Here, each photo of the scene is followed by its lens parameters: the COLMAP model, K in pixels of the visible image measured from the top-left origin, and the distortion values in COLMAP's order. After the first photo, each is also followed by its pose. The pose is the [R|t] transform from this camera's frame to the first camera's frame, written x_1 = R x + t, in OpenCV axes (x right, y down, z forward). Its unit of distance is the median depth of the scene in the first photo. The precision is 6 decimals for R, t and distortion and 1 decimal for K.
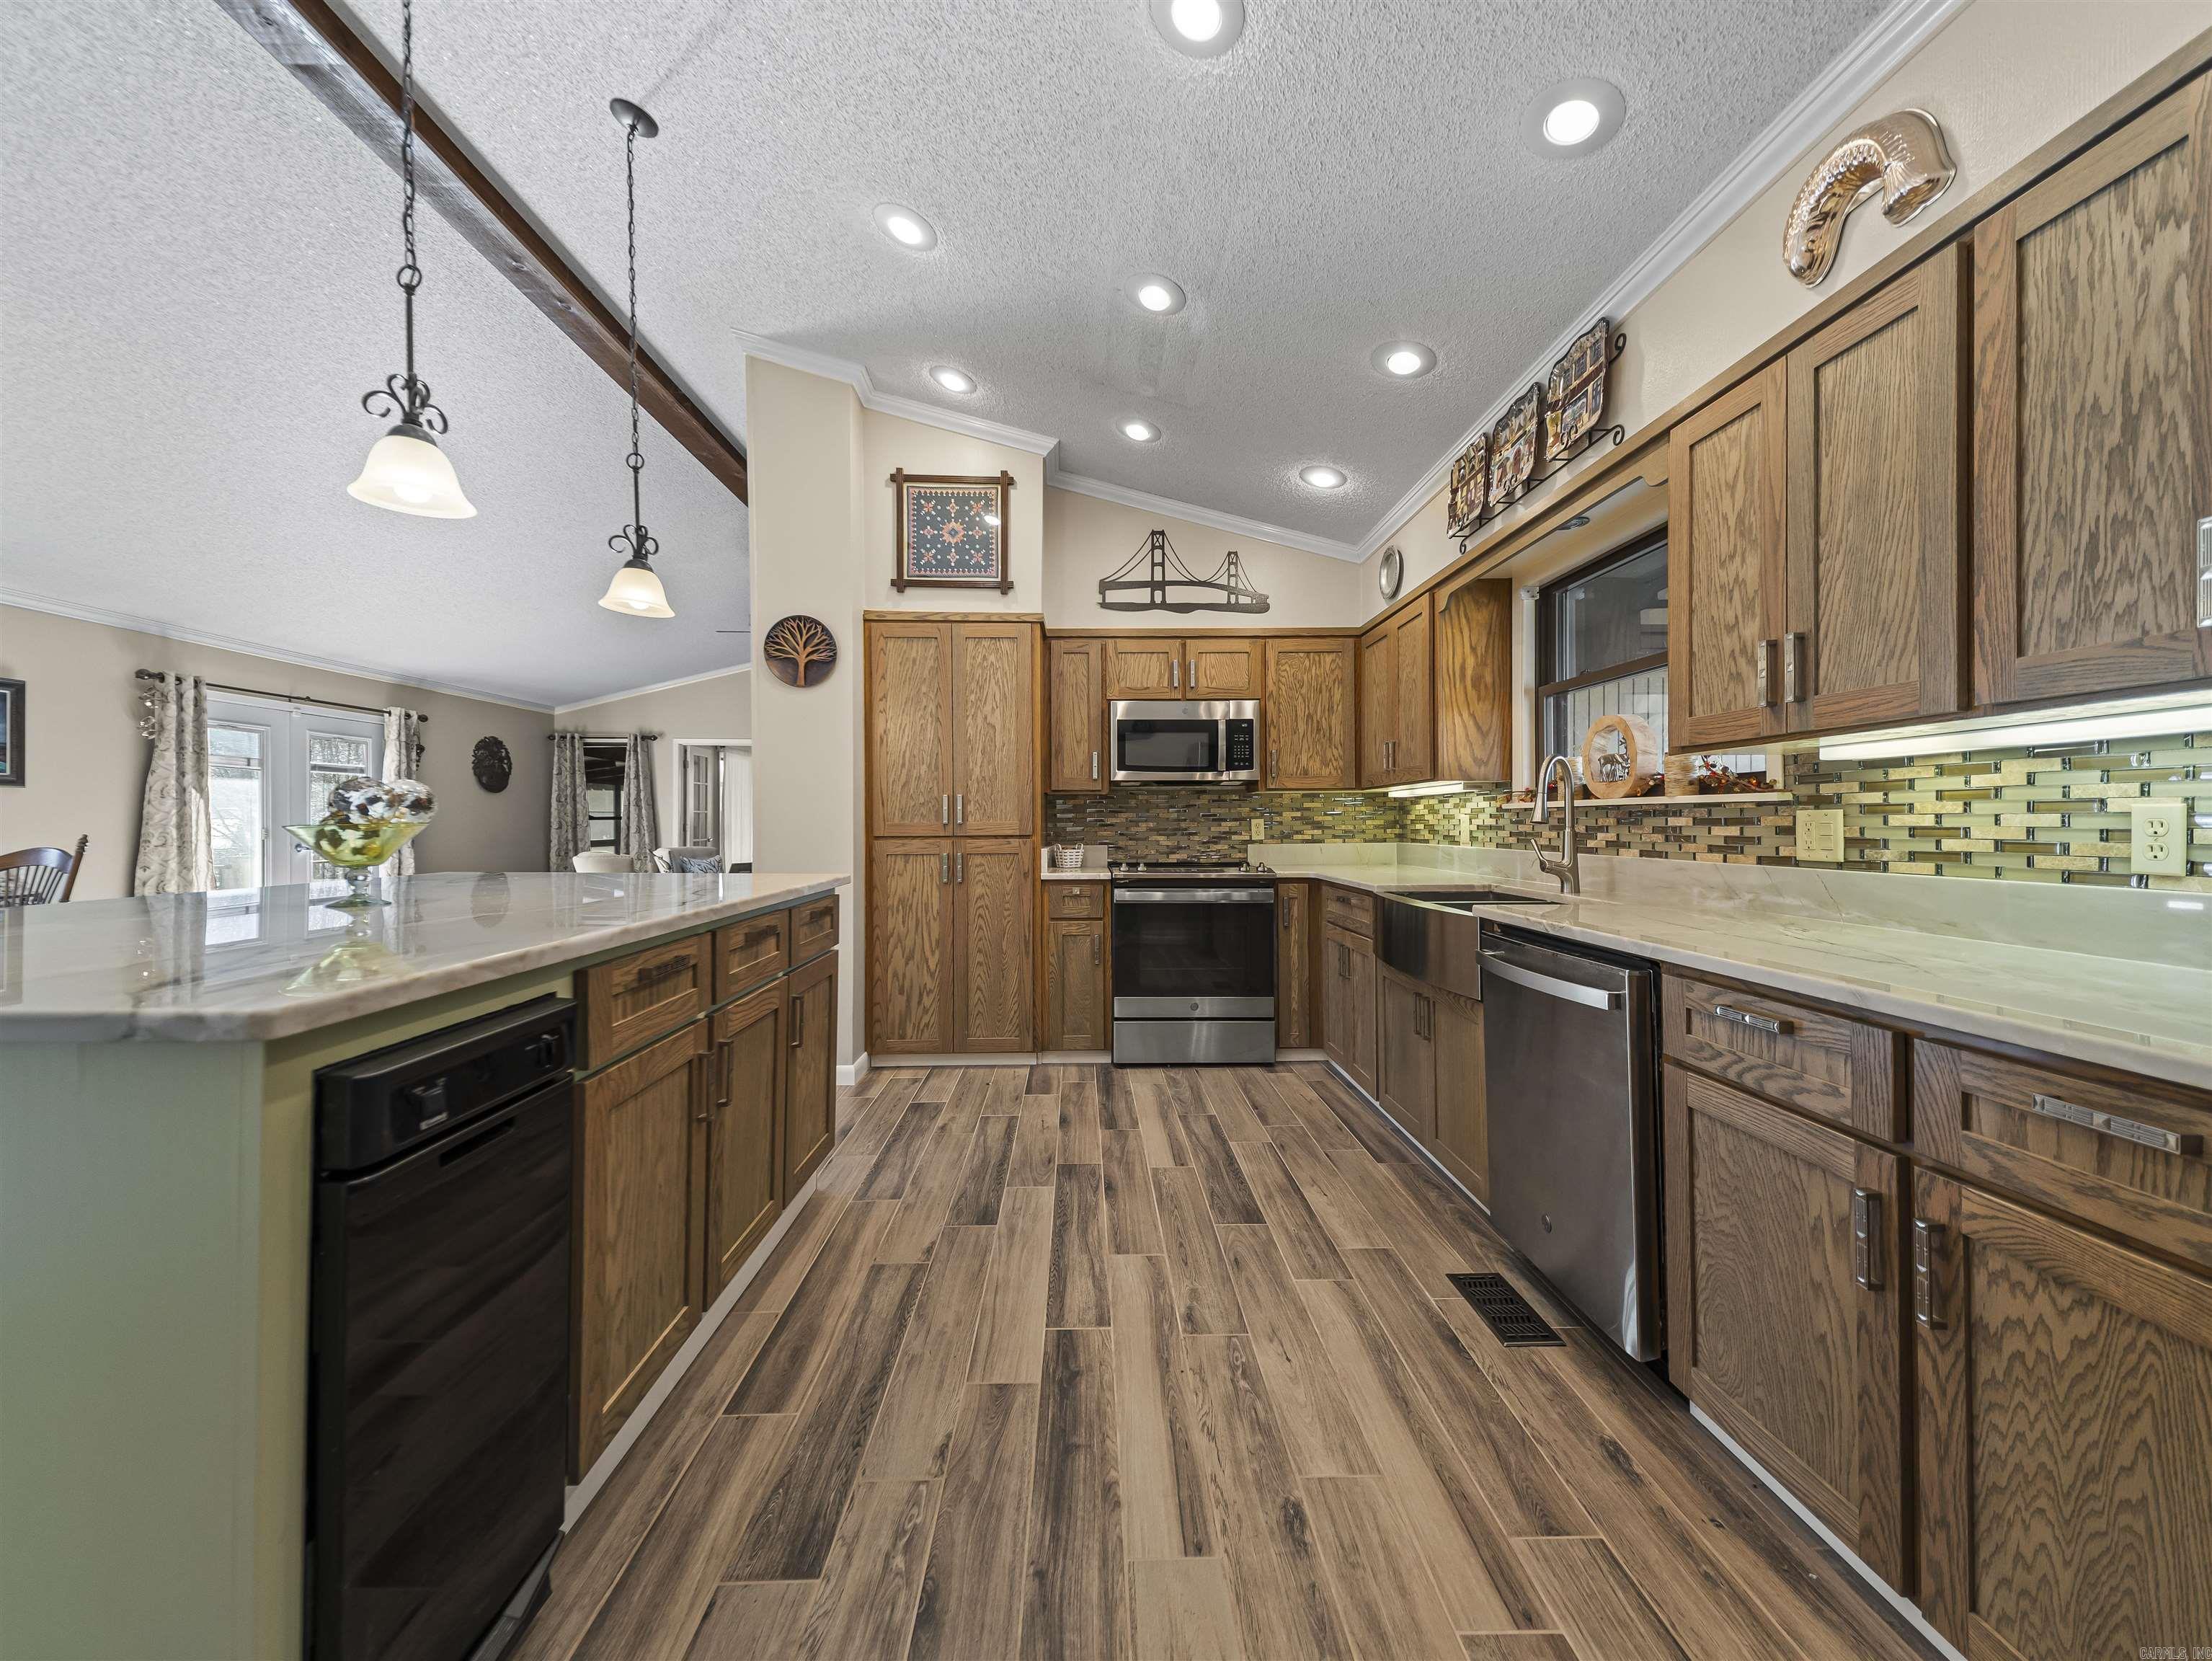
lens RADIAL K [[847.7, 0, 1107.0], [0, 847.7, 821.3], [0, 0, 1]] dist [0.039685, -0.013883]
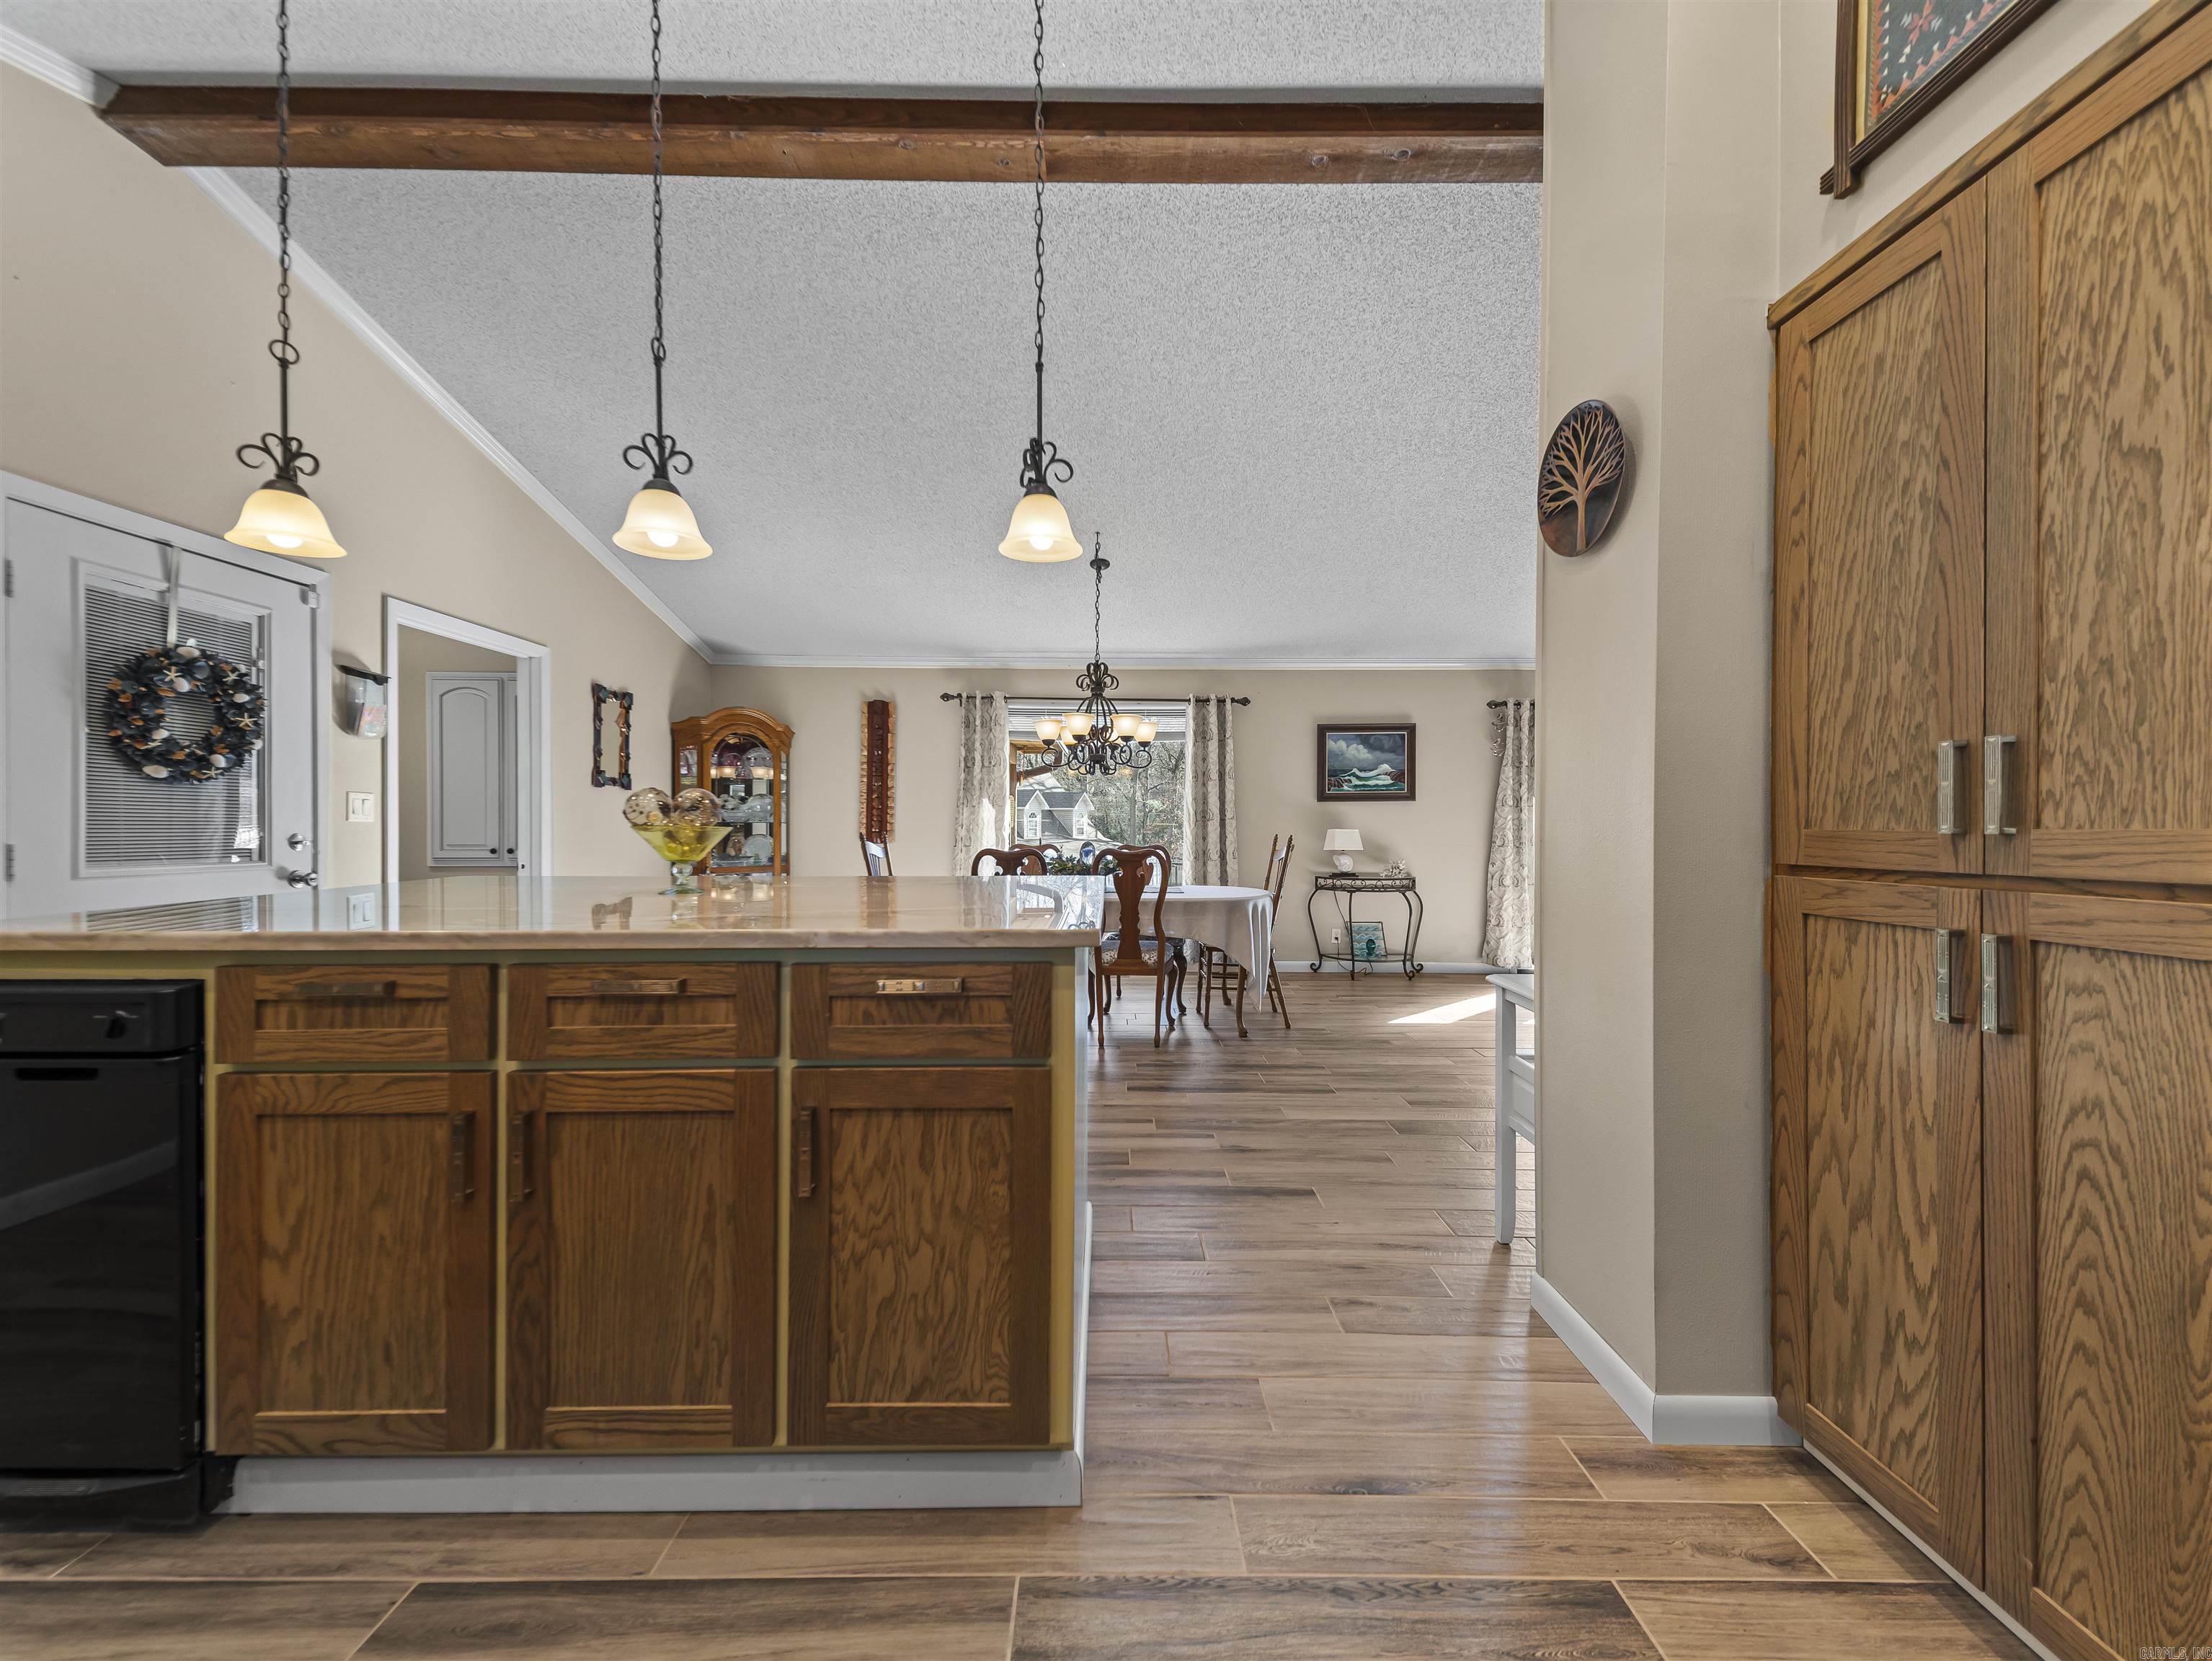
lens RADIAL K [[847.7, 0, 1106.3], [0, 847.7, 829.2], [0, 0, 1]] dist [0.039685, -0.013883]
pose [[-0.028687, 0.004885, -0.999577, 0.136814], [-0.002108, 0.999986, 0.004947, -0.000230], [0.999586, 0.002249, -0.028676, 0.696551]]
